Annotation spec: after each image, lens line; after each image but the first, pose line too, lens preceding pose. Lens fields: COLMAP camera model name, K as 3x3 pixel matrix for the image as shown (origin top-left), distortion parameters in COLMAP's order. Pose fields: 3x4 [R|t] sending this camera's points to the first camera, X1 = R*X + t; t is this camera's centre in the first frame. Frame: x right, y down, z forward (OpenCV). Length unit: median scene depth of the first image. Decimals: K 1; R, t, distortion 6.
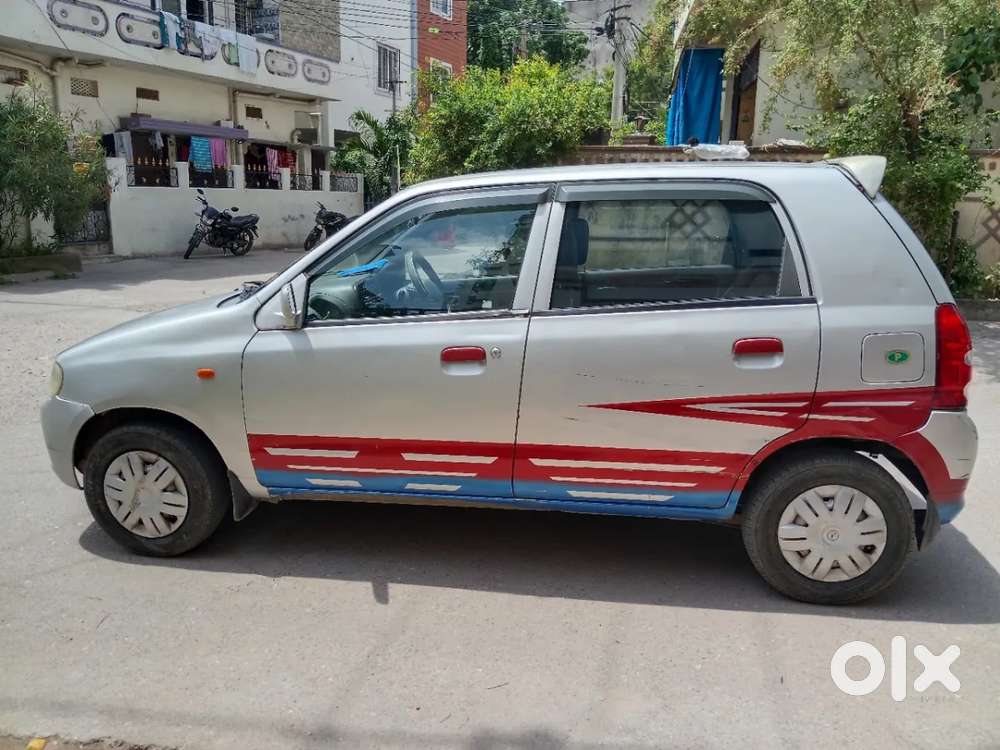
lens RADIAL K [[796.1, 0, 494.4], [0, 796.1, 377.0], [0, 0, 1]] dist [0.031517, -0.051691]
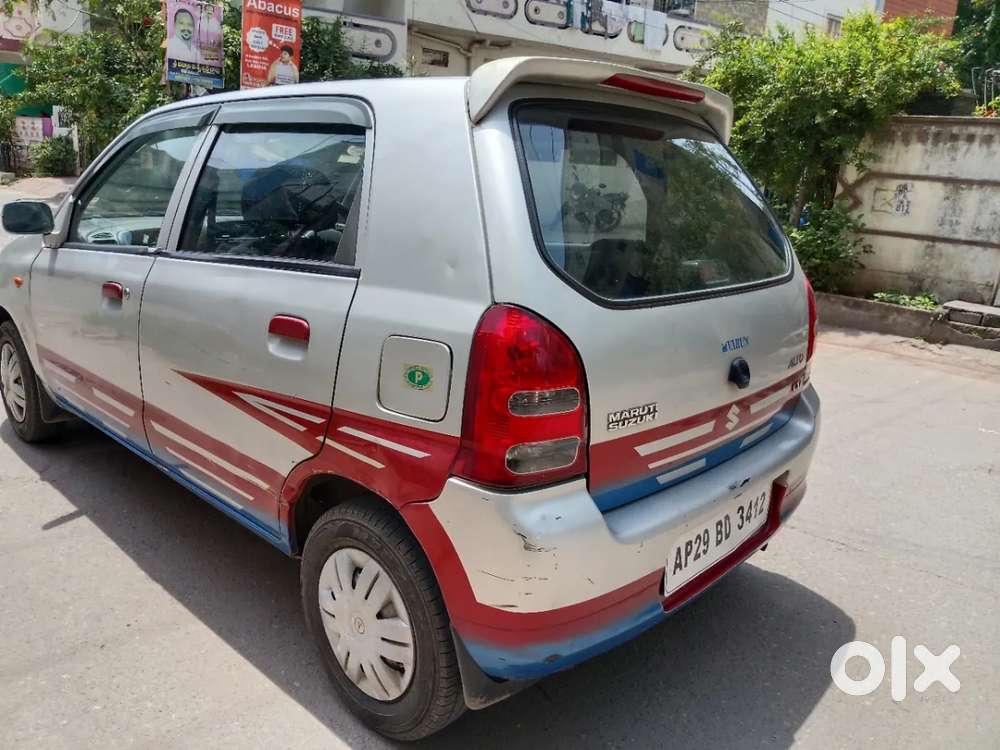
lens RADIAL K [[767.5, 0, 507.8], [0, 767.5, 387.7], [0, 0, 1]] dist [0.086570, -0.132983]
pose [[0.816849, 0.196710, -0.542275, 0.194039], [-0.180133, 0.980035, 0.084166, -0.017473], [0.548005, 0.028930, 0.835975, 0.119571]]
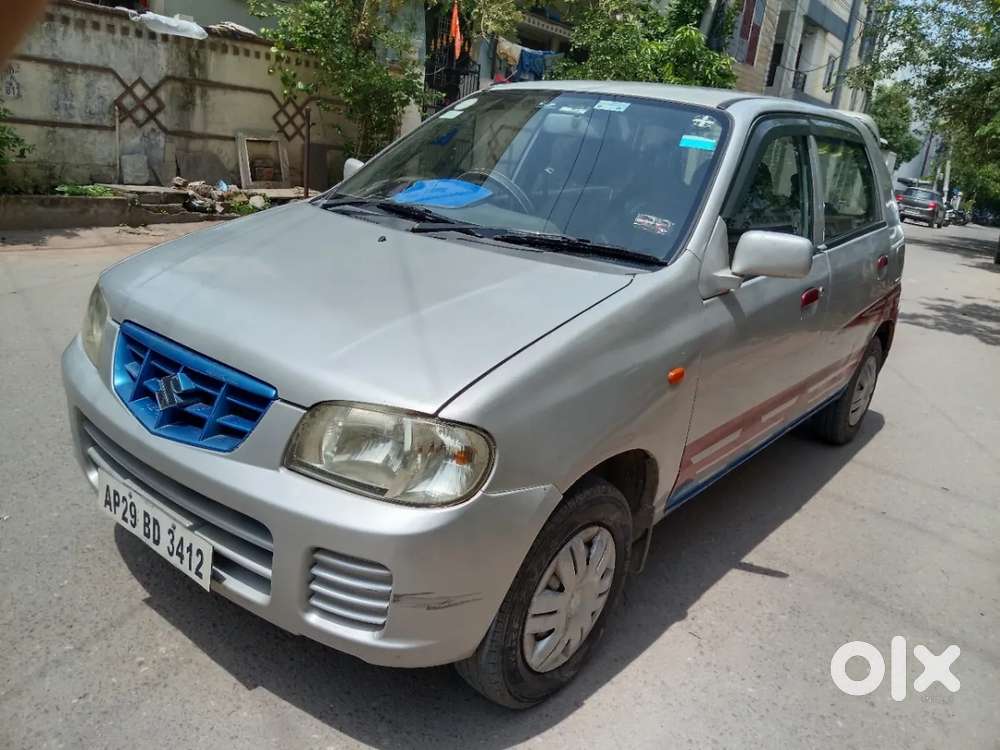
lens RADIAL K [[796.1, 0, 494.4], [0, 796.1, 377.0], [0, 0, 1]] dist [0.031517, -0.051691]
pose [[0.500111, -0.215047, 0.838835, -0.244989], [0.095398, 0.976460, 0.193454, -0.035827], [-0.860691, -0.016725, 0.508854, 0.195610]]
